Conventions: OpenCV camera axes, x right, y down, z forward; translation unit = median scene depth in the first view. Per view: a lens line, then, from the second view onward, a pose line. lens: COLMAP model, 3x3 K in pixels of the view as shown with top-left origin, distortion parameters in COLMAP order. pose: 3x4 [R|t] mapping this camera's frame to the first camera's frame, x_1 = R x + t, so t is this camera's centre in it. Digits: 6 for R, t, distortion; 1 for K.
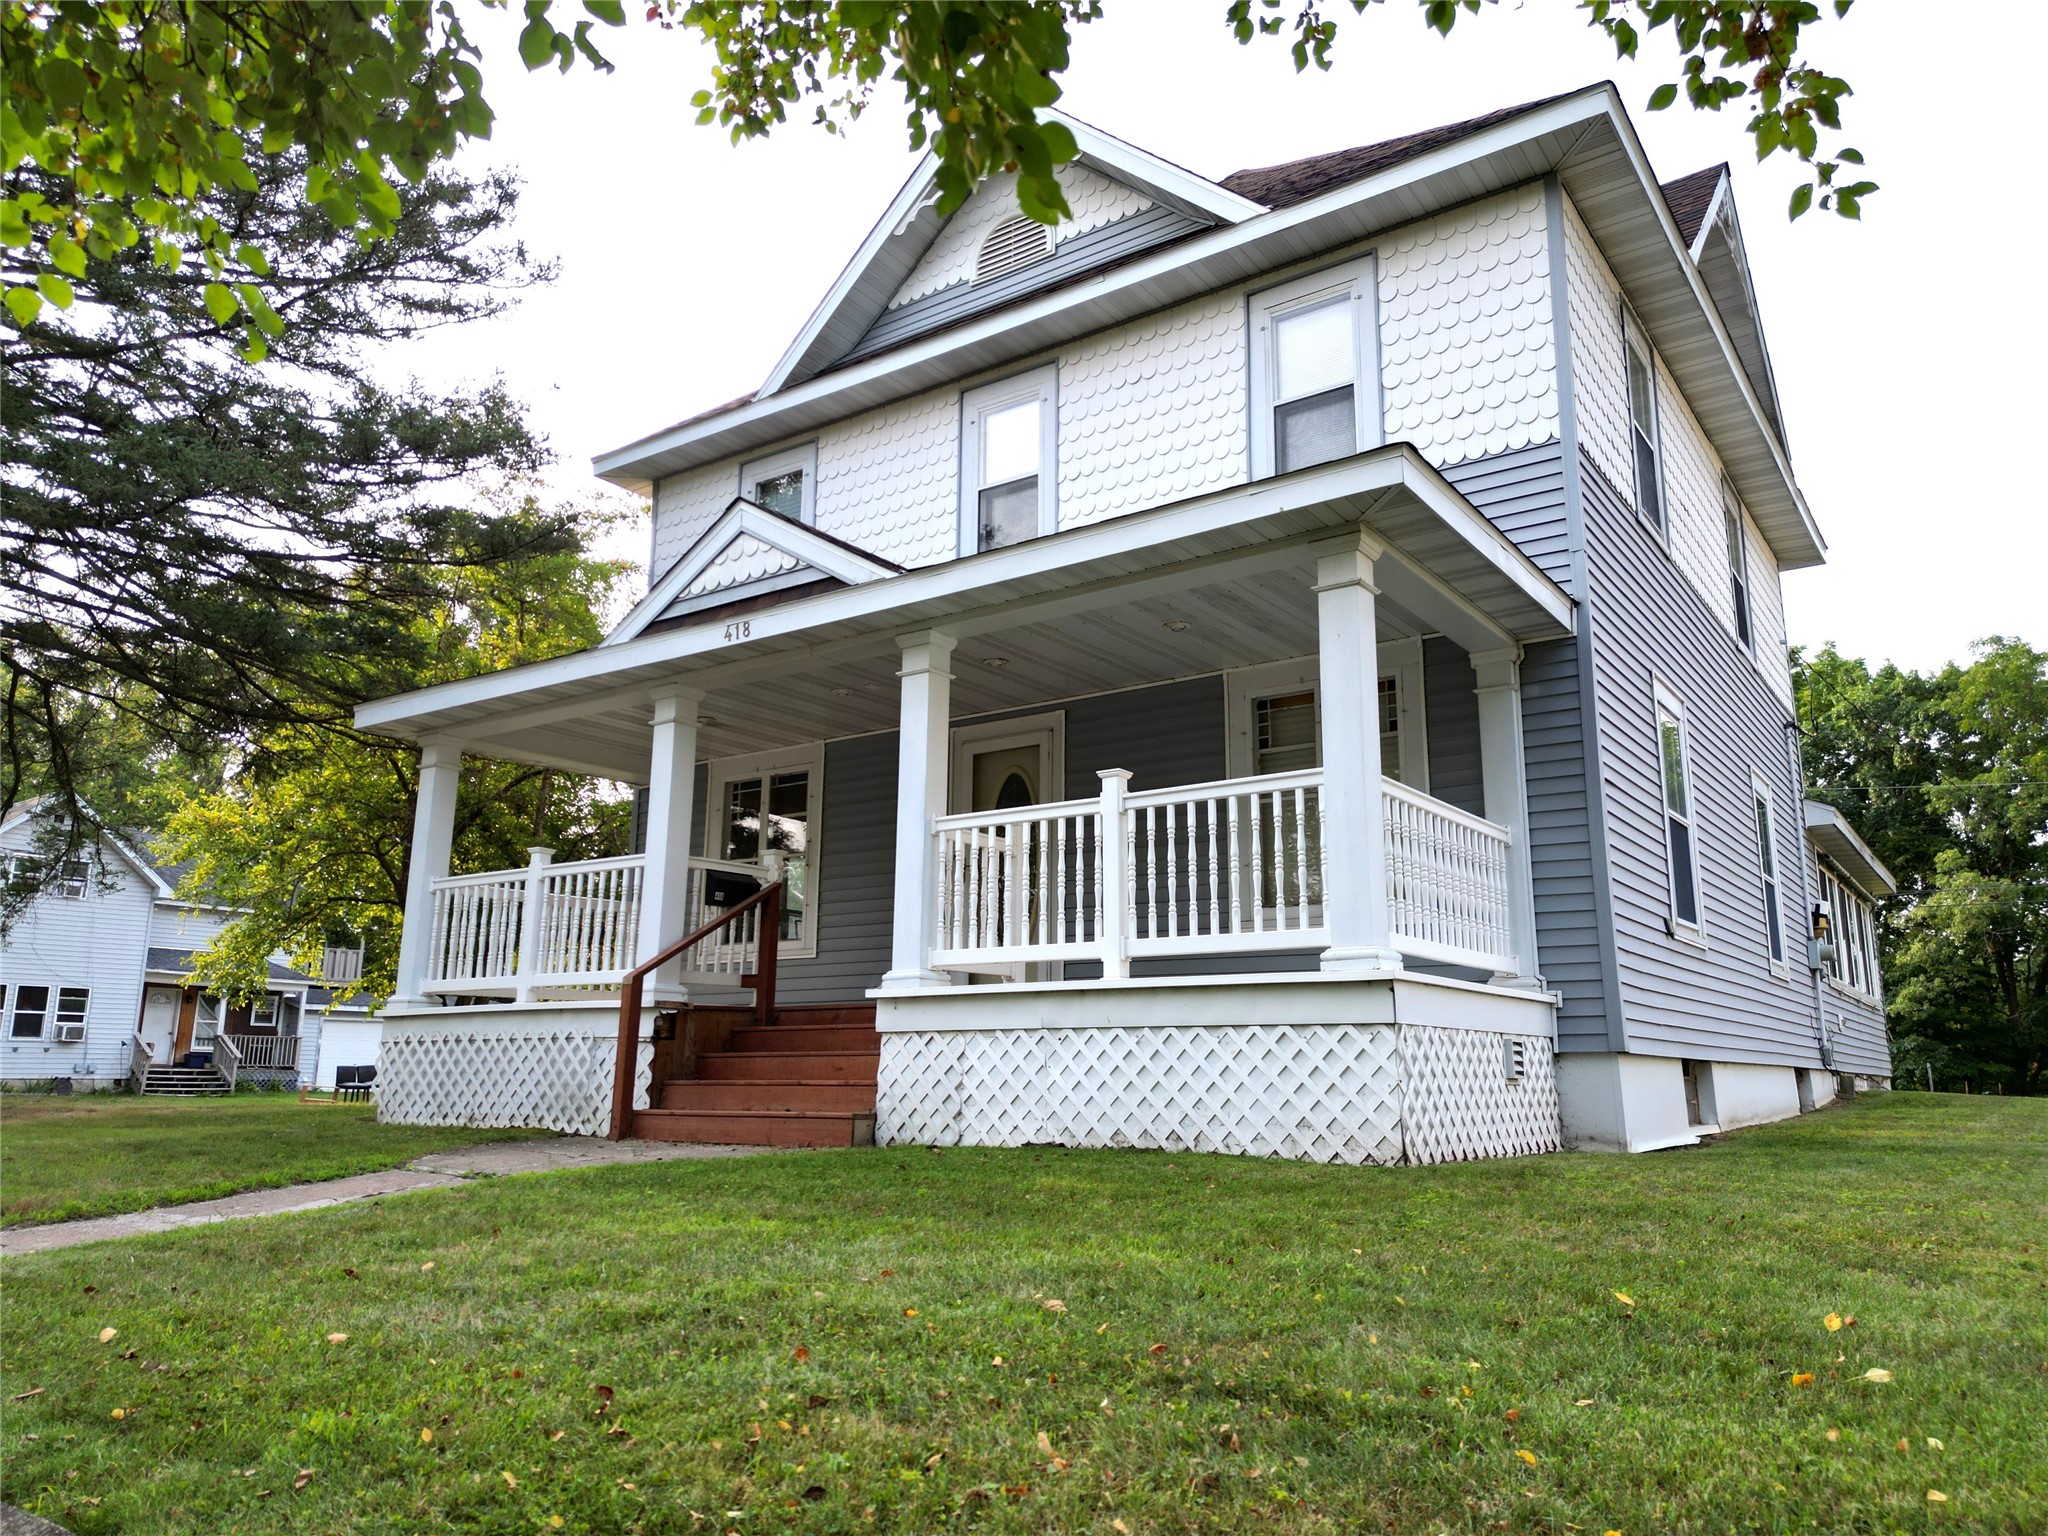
lens RADIAL K [[1457.3, 0, 1050.9], [0, 1457.3, 751.5], [0, 0, 1]] dist [0.080978, -0.074125]
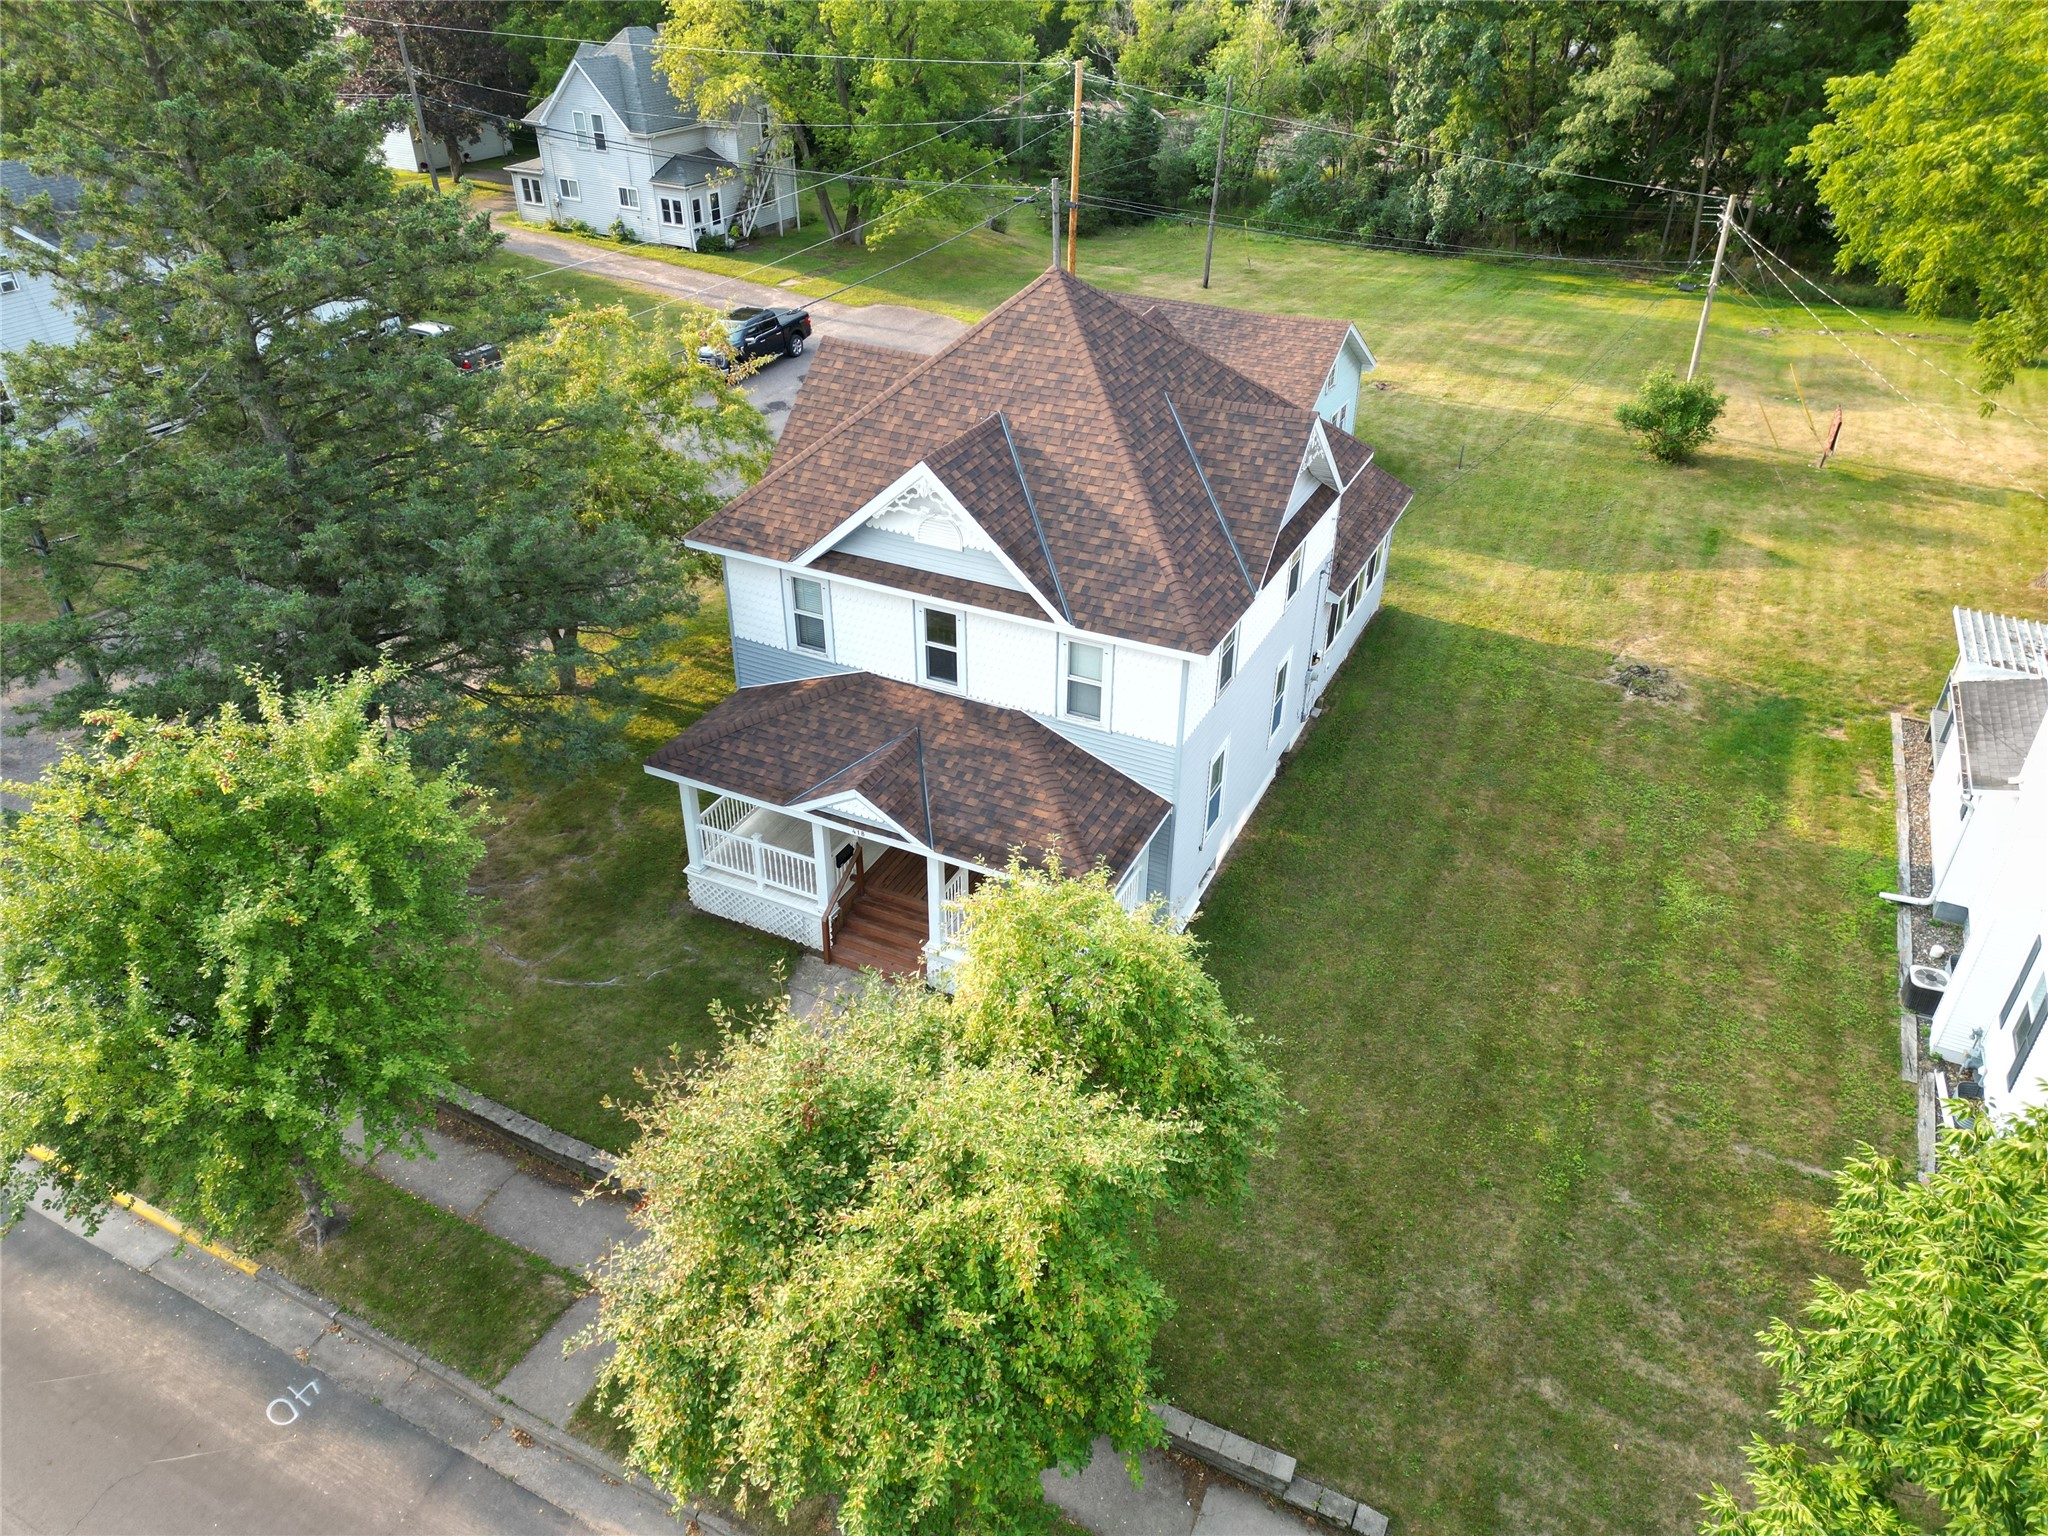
lens RADIAL K [[1457.3, 0, 1043.9], [0, 1457.3, 774.8], [0, 0, 1]] dist [0.080978, -0.074125]
pose [[0.987438, -0.079285, 0.136676, -0.204938], [-0.042617, 0.699301, 0.713556, -1.737123], [-0.152152, -0.710416, 0.687138, -0.644321]]
